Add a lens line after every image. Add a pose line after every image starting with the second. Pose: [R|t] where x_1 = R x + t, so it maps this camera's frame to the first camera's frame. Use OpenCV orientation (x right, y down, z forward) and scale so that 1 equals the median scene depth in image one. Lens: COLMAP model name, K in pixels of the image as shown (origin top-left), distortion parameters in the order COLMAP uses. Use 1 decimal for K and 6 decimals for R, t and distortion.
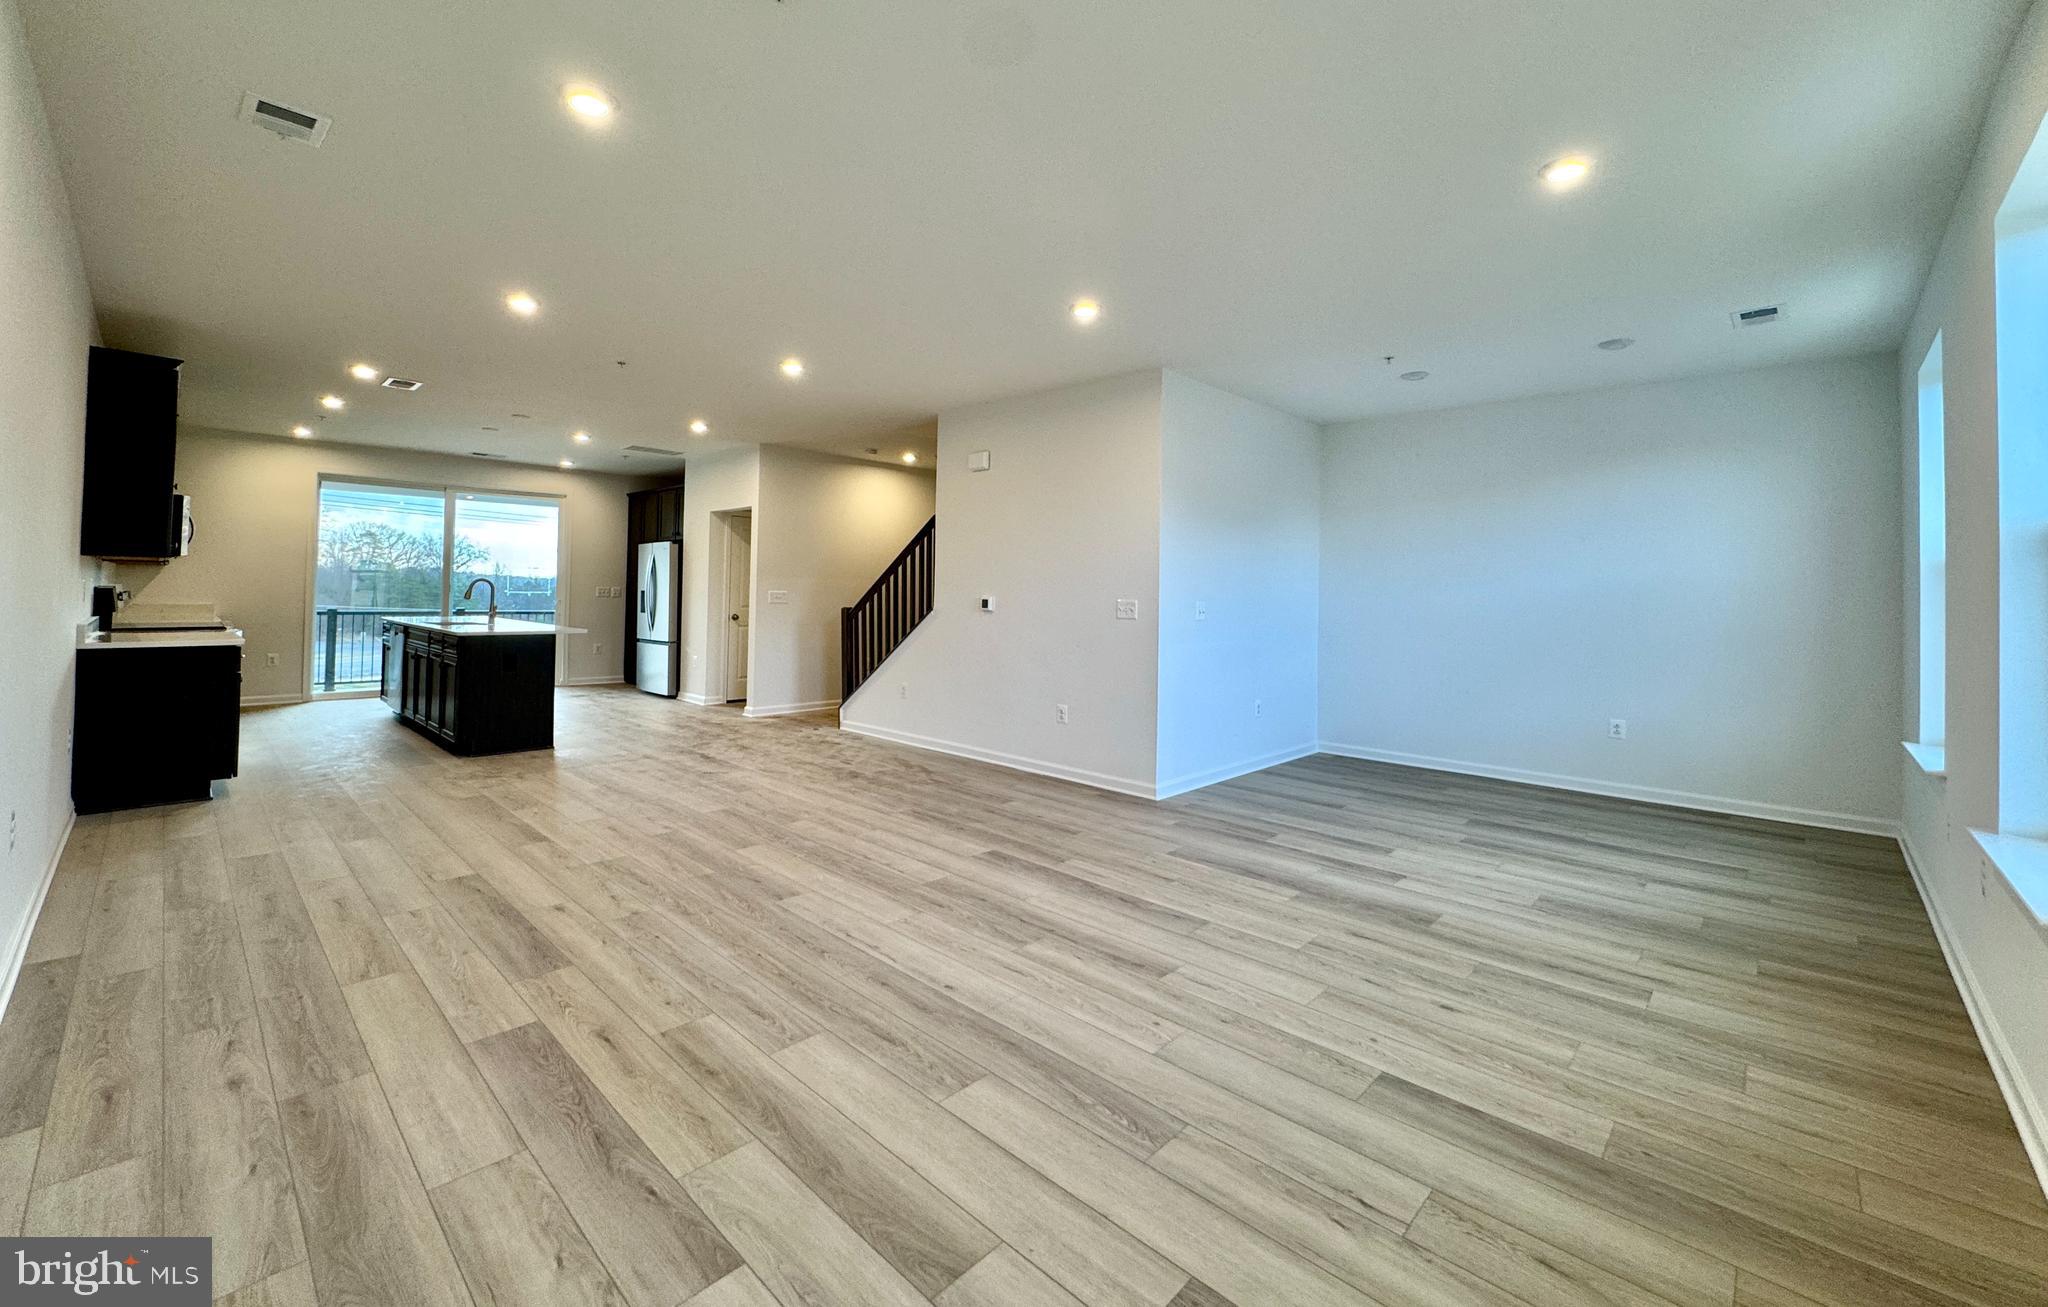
lens RADIAL K [[817.9, 0, 1031.0], [0, 817.9, 584.3], [0, 0, 1]] dist [-0.002749, -0.000190]
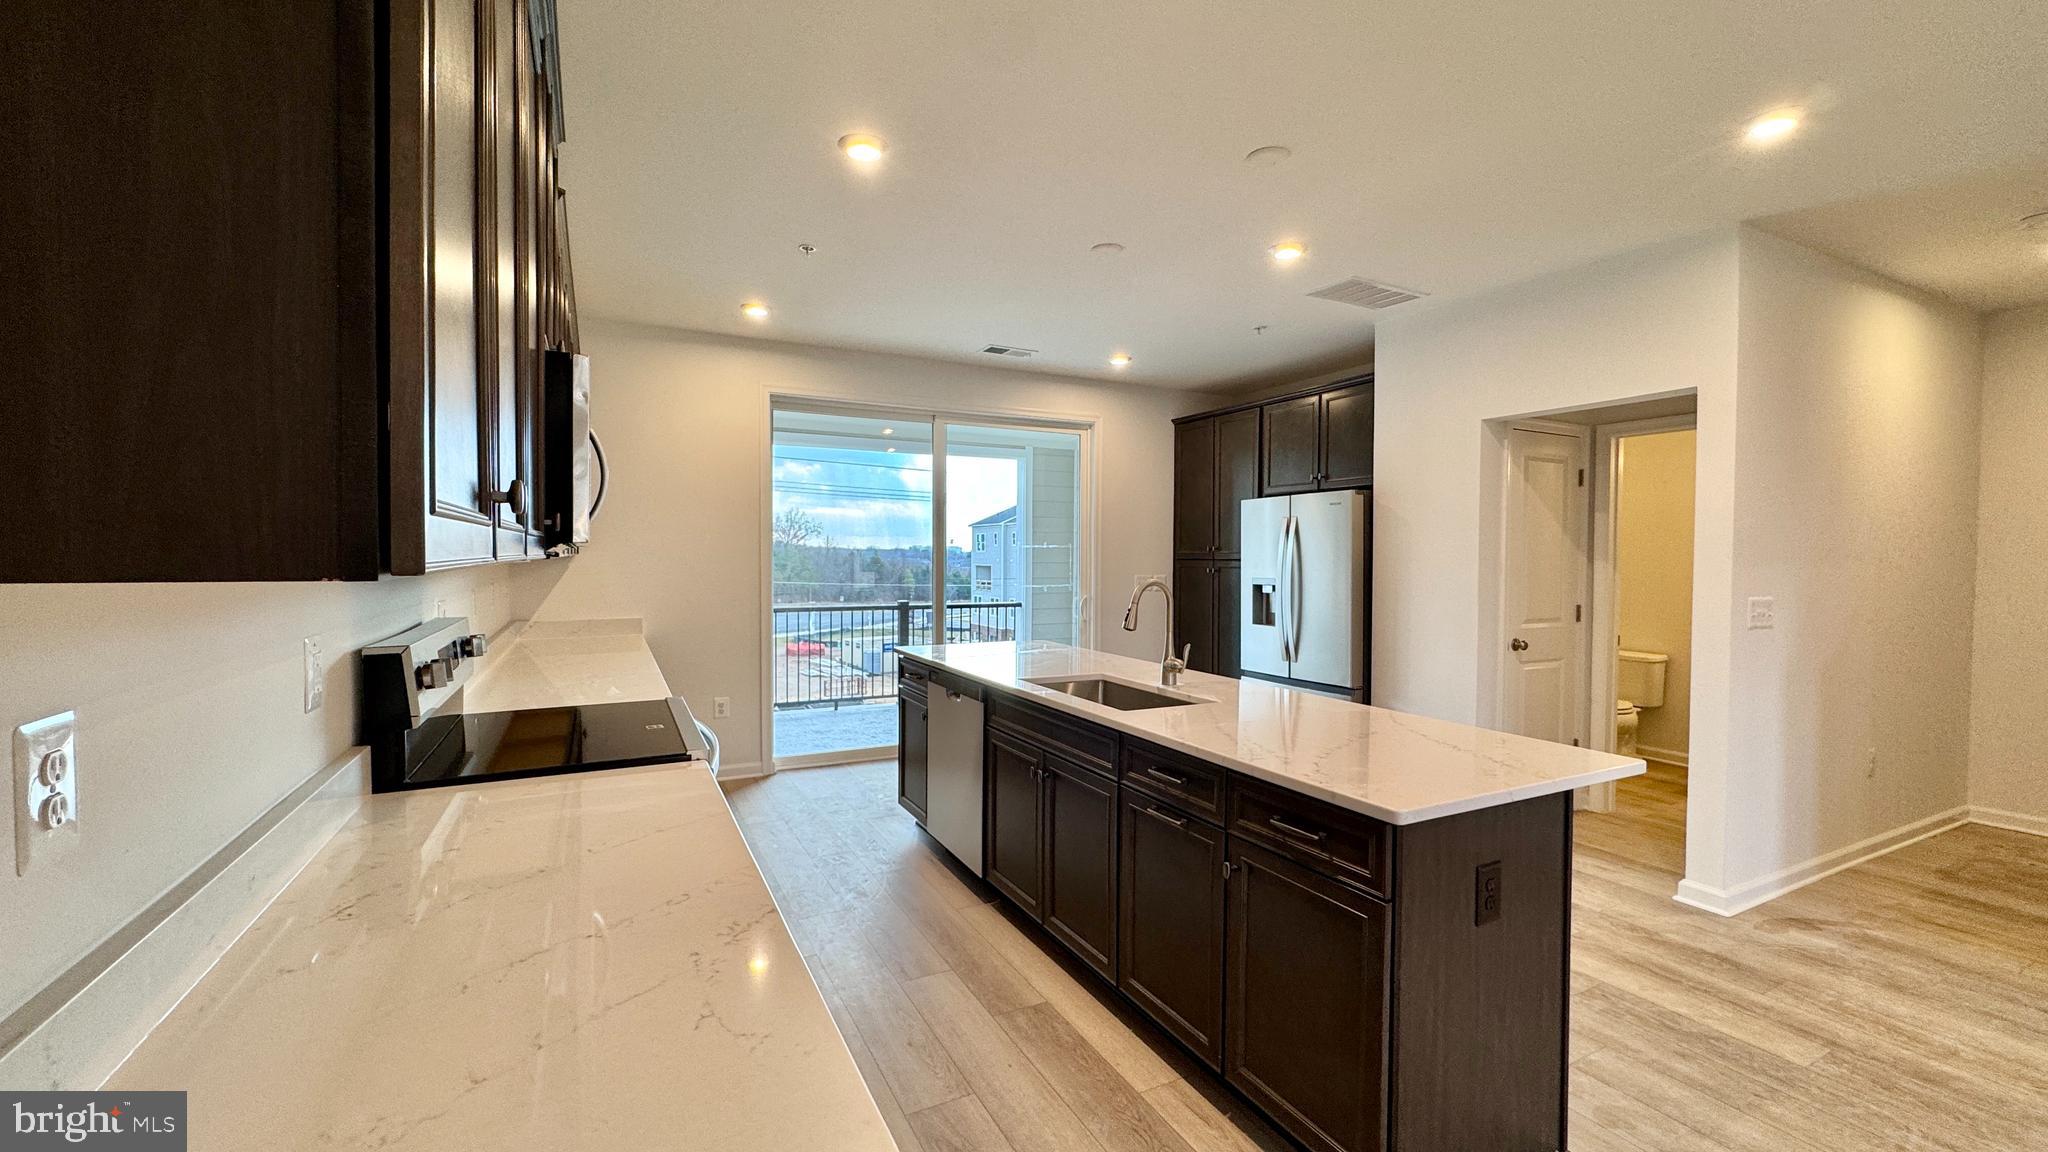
lens RADIAL K [[823.8, 0, 1024.0], [0, 823.8, 576.0], [0, 0, 1]] dist [0.000768, 0.000024]
pose [[0.943364, -0.006829, -0.331690, -0.472440], [0.017752, 0.999395, 0.029913, -0.018174], [0.331285, -0.034107, 0.942914, 0.462486]]
